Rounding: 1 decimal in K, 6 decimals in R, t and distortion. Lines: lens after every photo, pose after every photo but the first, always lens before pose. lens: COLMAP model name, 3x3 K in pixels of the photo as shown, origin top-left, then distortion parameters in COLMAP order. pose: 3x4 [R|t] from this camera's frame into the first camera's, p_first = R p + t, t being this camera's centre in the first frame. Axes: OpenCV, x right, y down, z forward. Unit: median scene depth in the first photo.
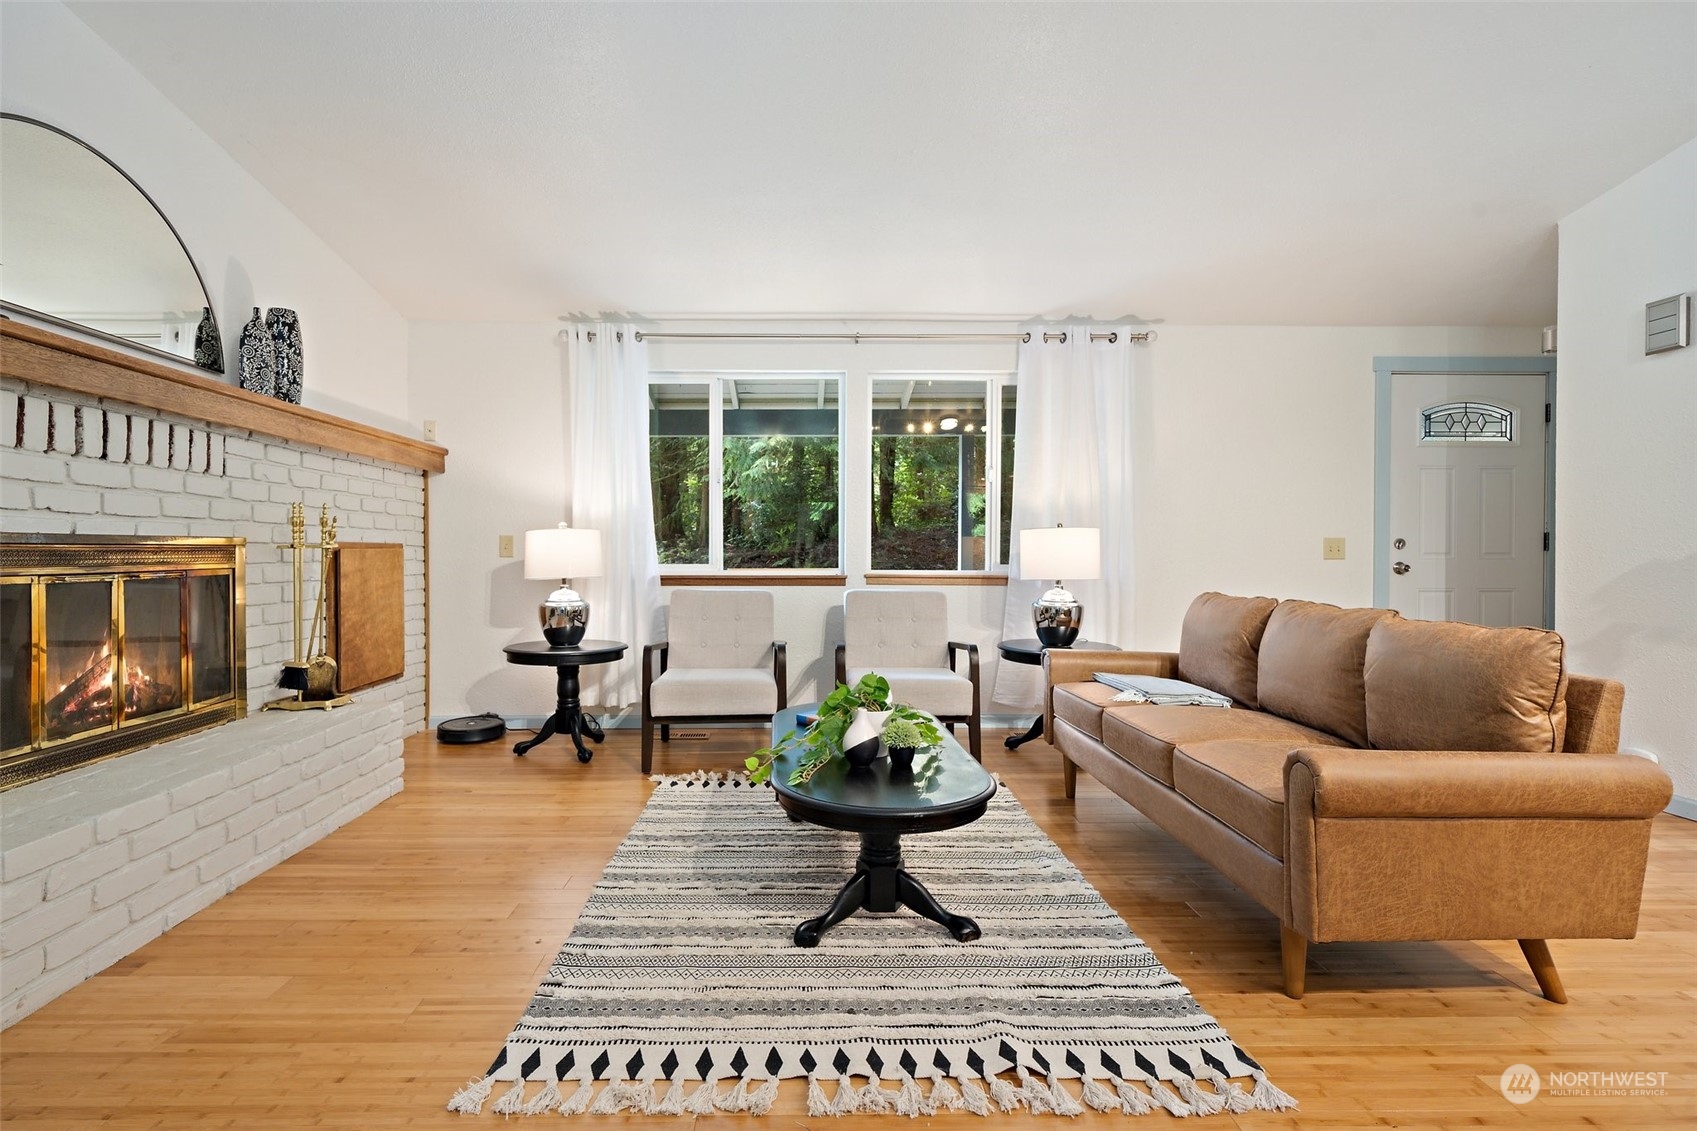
lens RADIAL K [[801.4, 0, 809.9], [0, 801.4, 553.7], [0, 0, 1]] dist [0.000424, 0.000358]
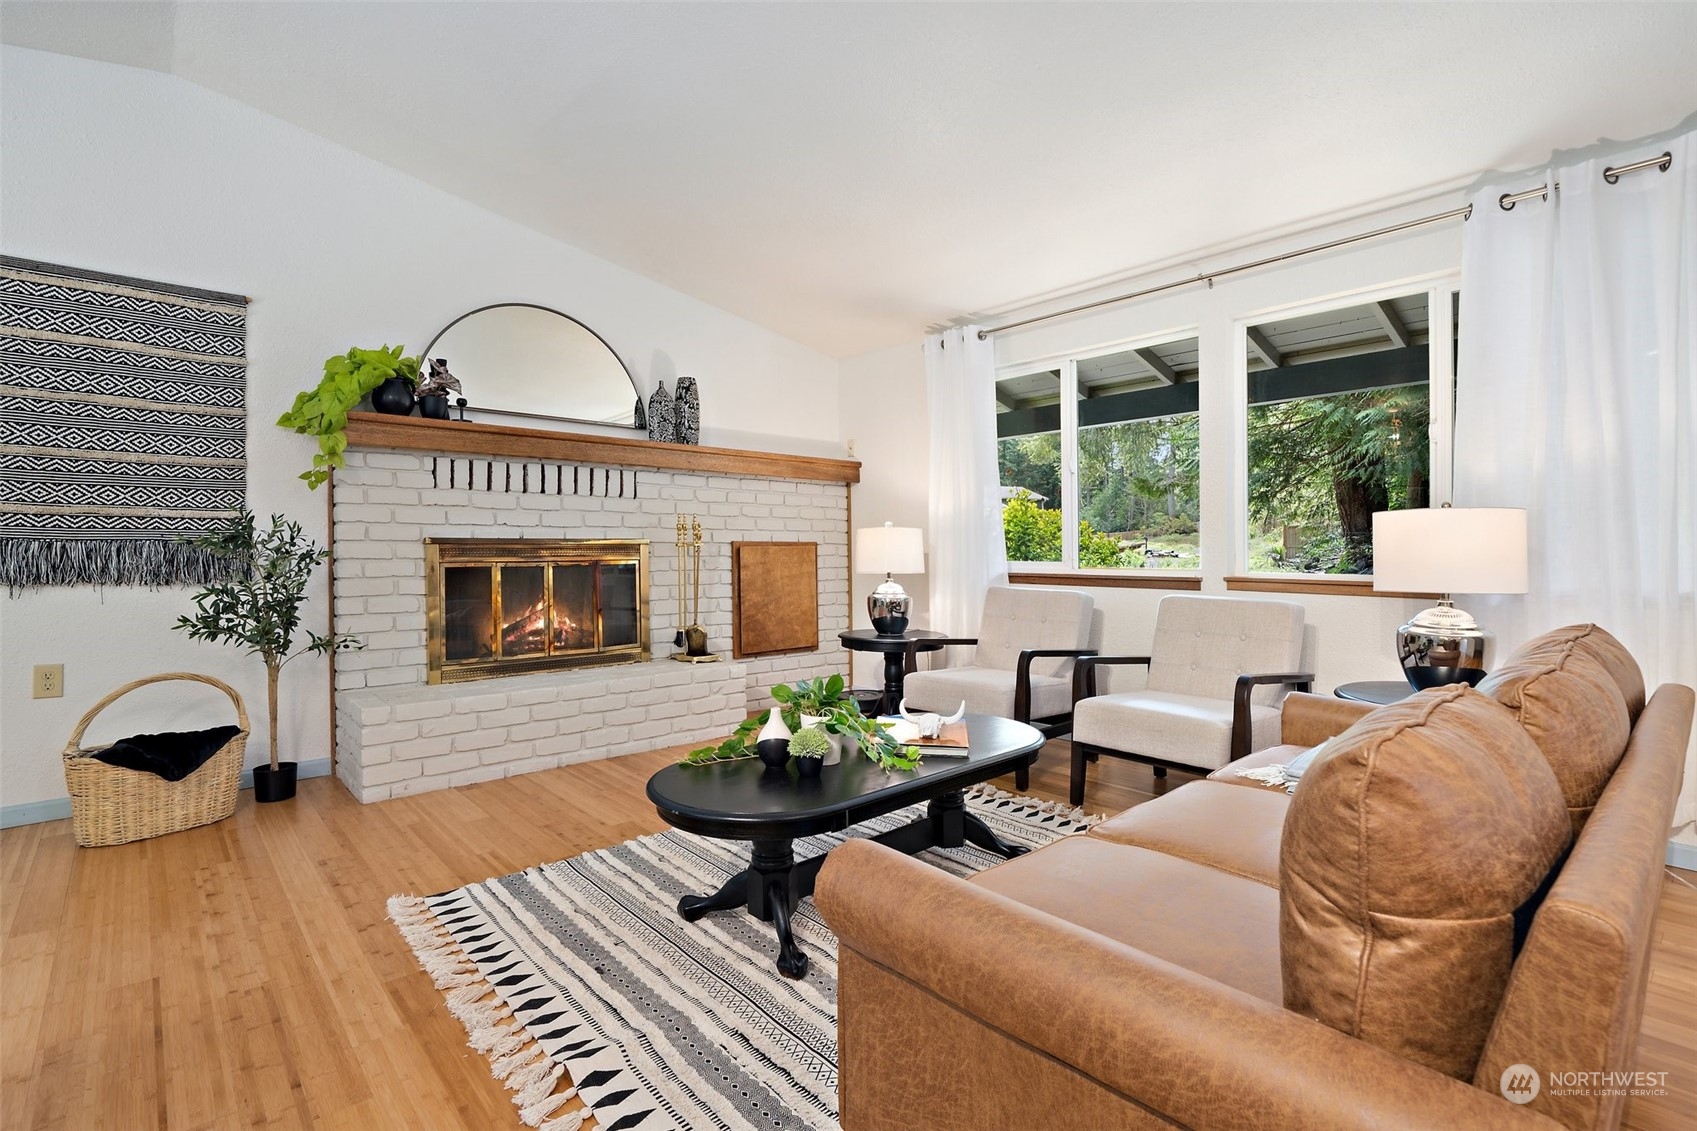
lens RADIAL K [[801.4, 0, 845.4], [0, 801.4, 541.0], [0, 0, 1]] dist [0.000424, 0.000358]
pose [[0.650615, -0.008536, -0.759360, 0.604739], [-0.001058, 0.999926, -0.012147, 0.000964], [0.759407, 0.008707, 0.650558, 0.297155]]
